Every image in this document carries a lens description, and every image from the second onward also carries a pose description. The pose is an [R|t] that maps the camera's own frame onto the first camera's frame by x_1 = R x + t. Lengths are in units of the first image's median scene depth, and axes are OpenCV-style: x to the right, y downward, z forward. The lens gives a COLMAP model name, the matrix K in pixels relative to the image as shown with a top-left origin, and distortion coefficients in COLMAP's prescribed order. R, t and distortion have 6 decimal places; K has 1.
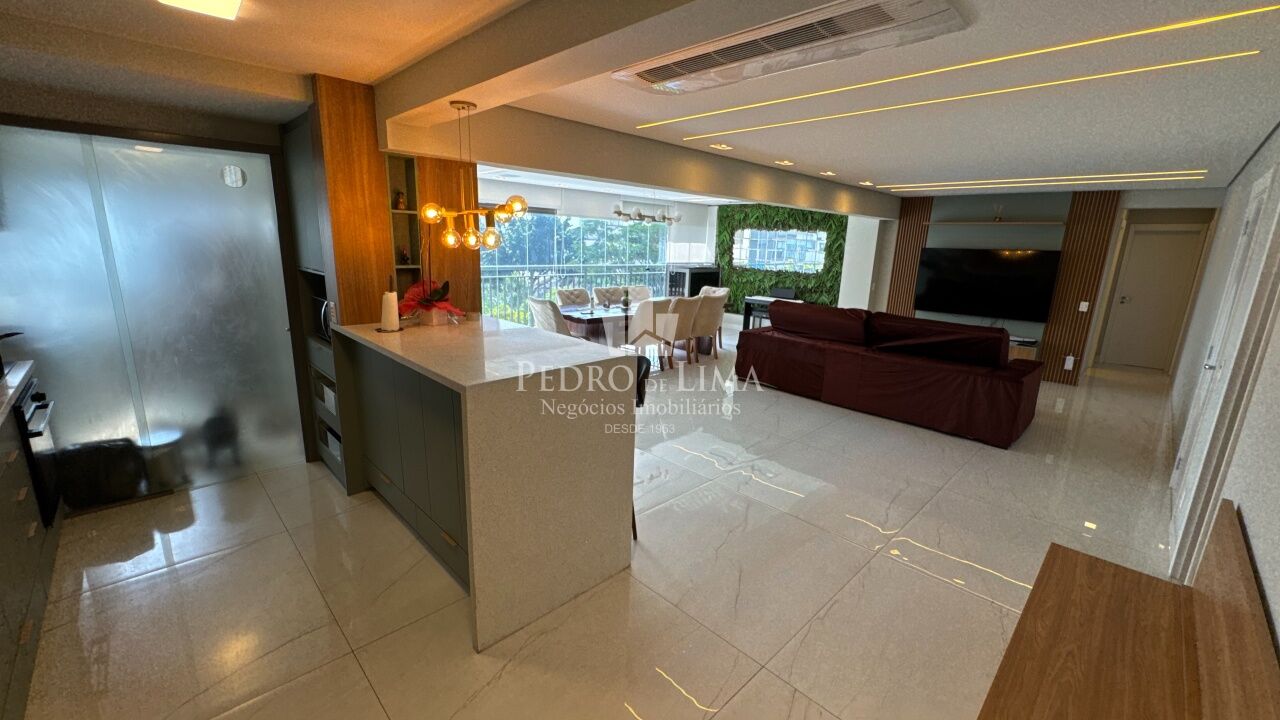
lens RADIAL K [[513.1, 0, 641.1], [0, 513.1, 360.3], [0, 0, 1]] dist [-0.002574, -0.000333]
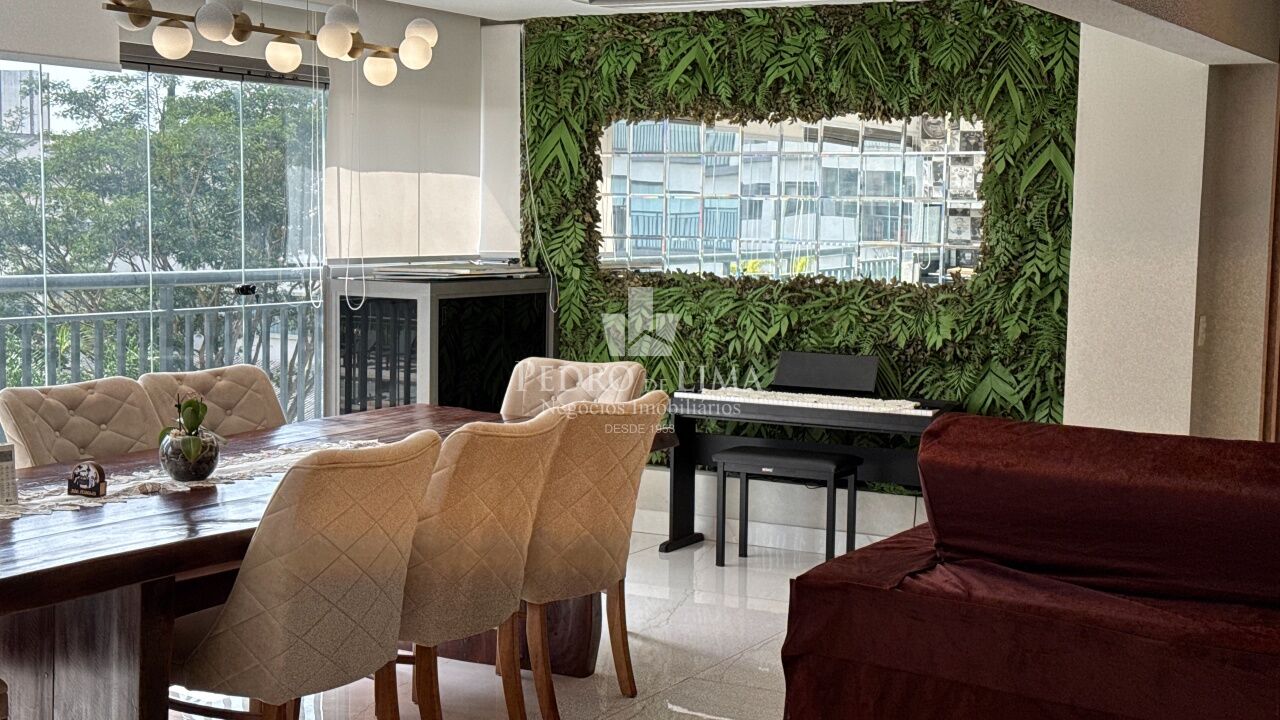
lens RADIAL K [[1778.9, 0, 638.1], [0, 1778.9, 363.8], [0, 0, 1]] dist [0.162423, 0.000000]
pose [[0.961279, -0.041417, 0.272448, -0.044826], [0.076611, 0.989834, -0.119834, -0.047613], [-0.264715, 0.136067, 0.954679, 0.259103]]
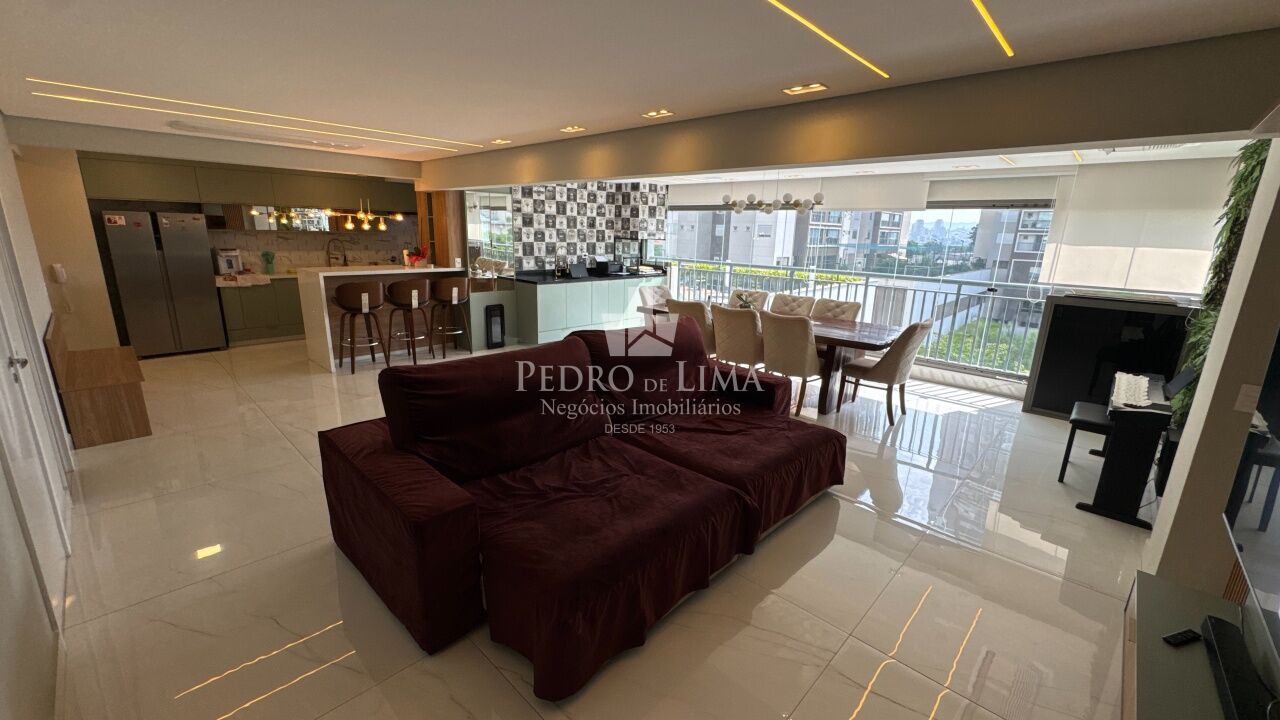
lens RADIAL K [[513.1, 0, 643.1], [0, 513.1, 362.3], [0, 0, 1]] dist [-0.002574, -0.000333]
pose [[0.037033, 0.217831, -0.975284, 0.728558], [-0.251520, 0.946566, 0.201866, -0.141665], [0.967143, 0.237828, 0.089843, 0.702279]]
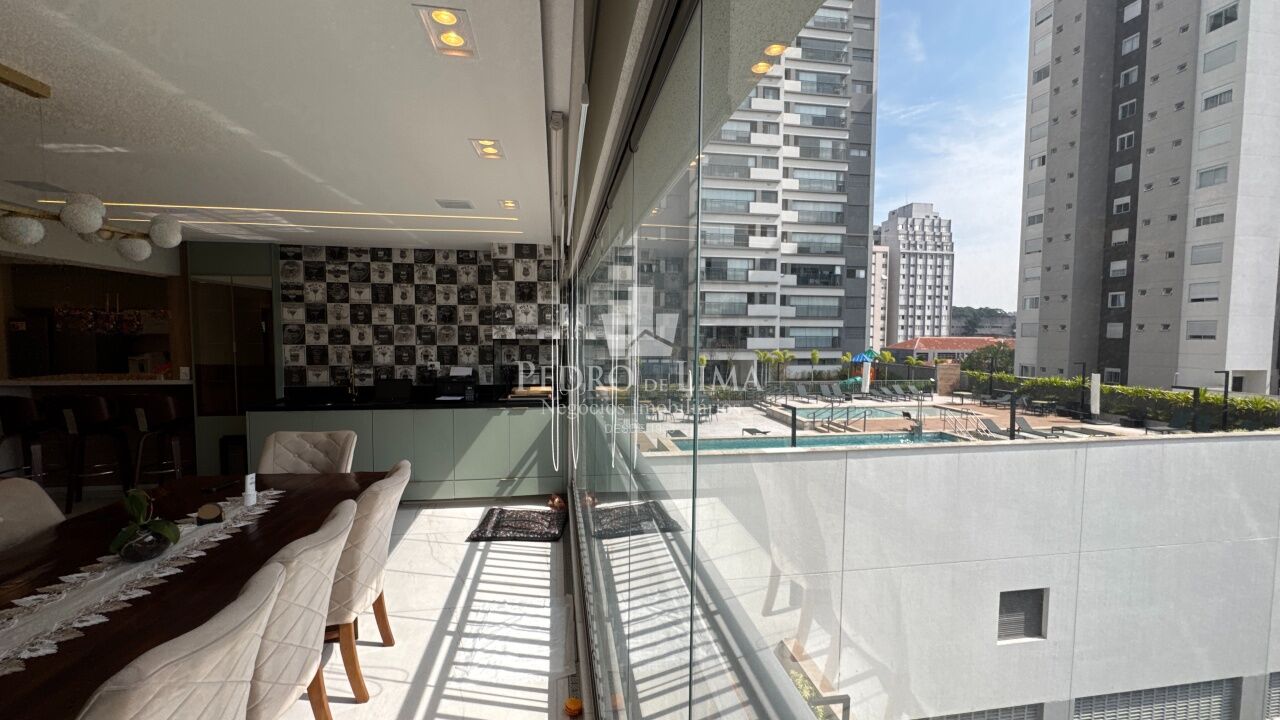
lens RADIAL K [[513.1, 0, 641.6], [0, 513.1, 357.8], [0, 0, 1]] dist [-0.002574, -0.000333]
pose [[-0.578264, 0.005954, -0.815828, 0.034455], [-0.210284, 0.965099, 0.156094, -0.273532], [0.788284, 0.261819, -0.556829, 1.196338]]
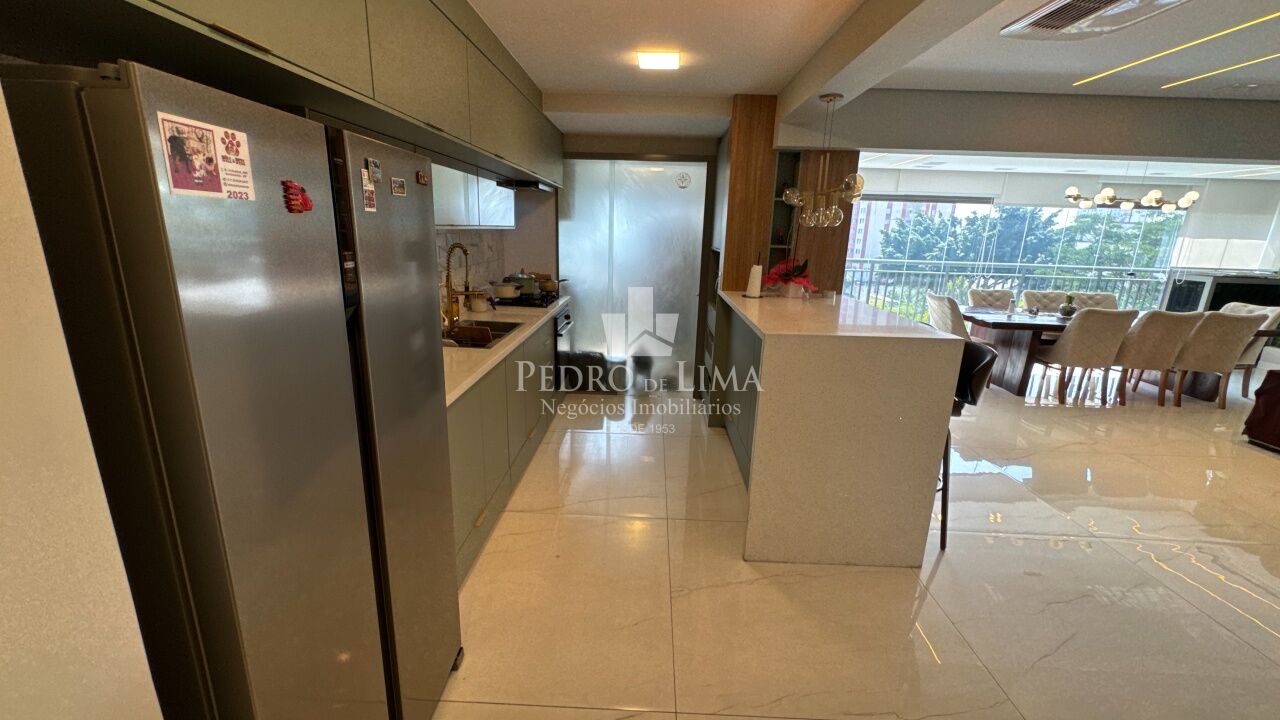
lens RADIAL K [[513.1, 0, 638.8], [0, 513.1, 361.5], [0, 0, 1]] dist [-0.002574, -0.000333]
pose [[0.693595, 0.169285, -0.700192, 0.071152], [-0.169797, 0.983028, 0.069469, 0.018723], [0.700068, 0.070707, 0.710566, -0.015125]]
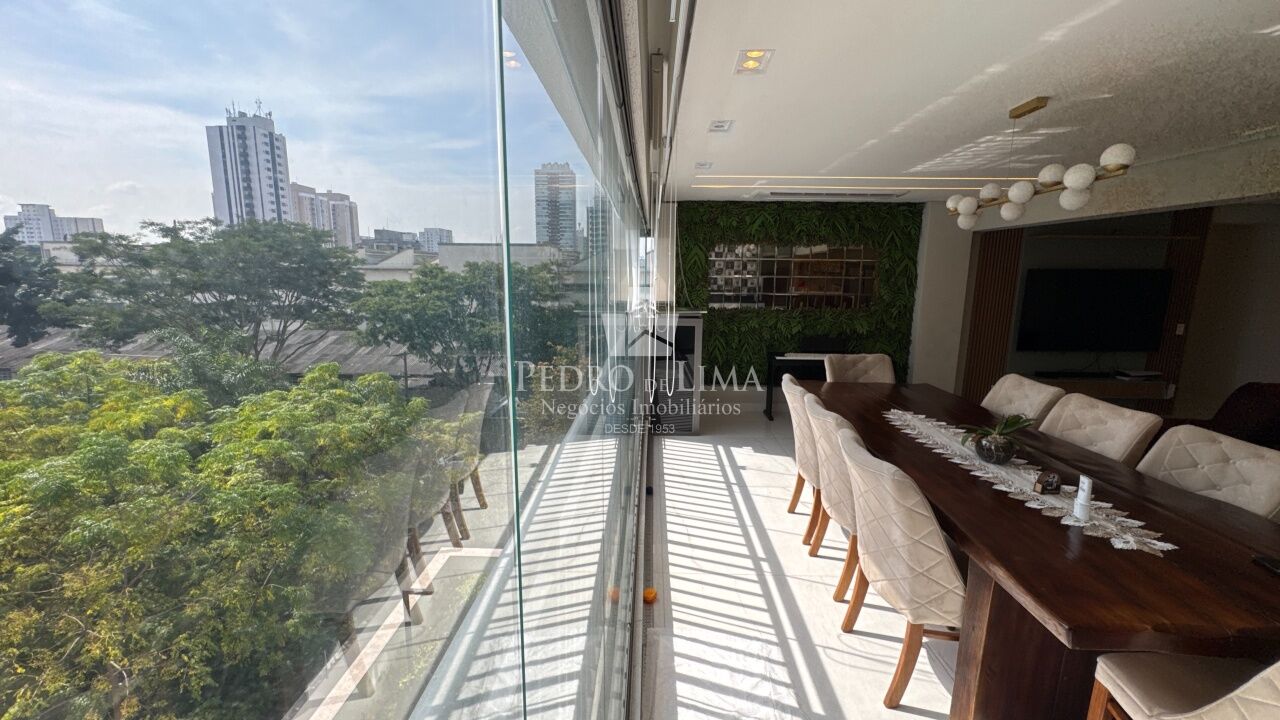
lens RADIAL K [[513.1, 0, 640.2], [0, 513.1, 359.1], [0, 0, 1]] dist [-0.002574, -0.000333]
pose [[0.720539, -0.142515, 0.678611, -0.373840], [0.169783, 0.985122, 0.026613, -0.198022], [-0.672308, 0.096040, 0.734015, 0.812786]]
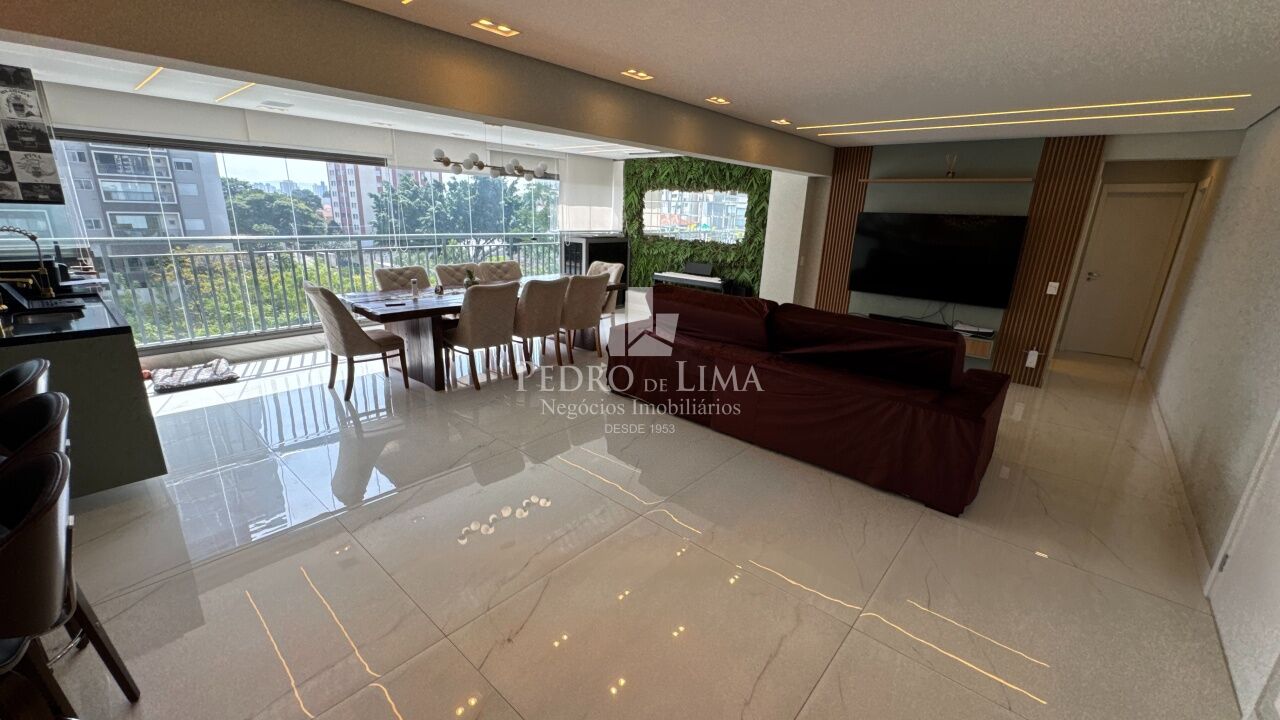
lens RADIAL K [[513.1, 0, 641.8], [0, 513.1, 361.1], [0, 0, 1]] dist [-0.002574, -0.000333]
pose [[0.996993, -0.019119, 0.075100, 0.143567], [0.014391, 0.997910, 0.063000, -0.042525], [-0.076148, -0.061730, 0.995184, 0.212654]]
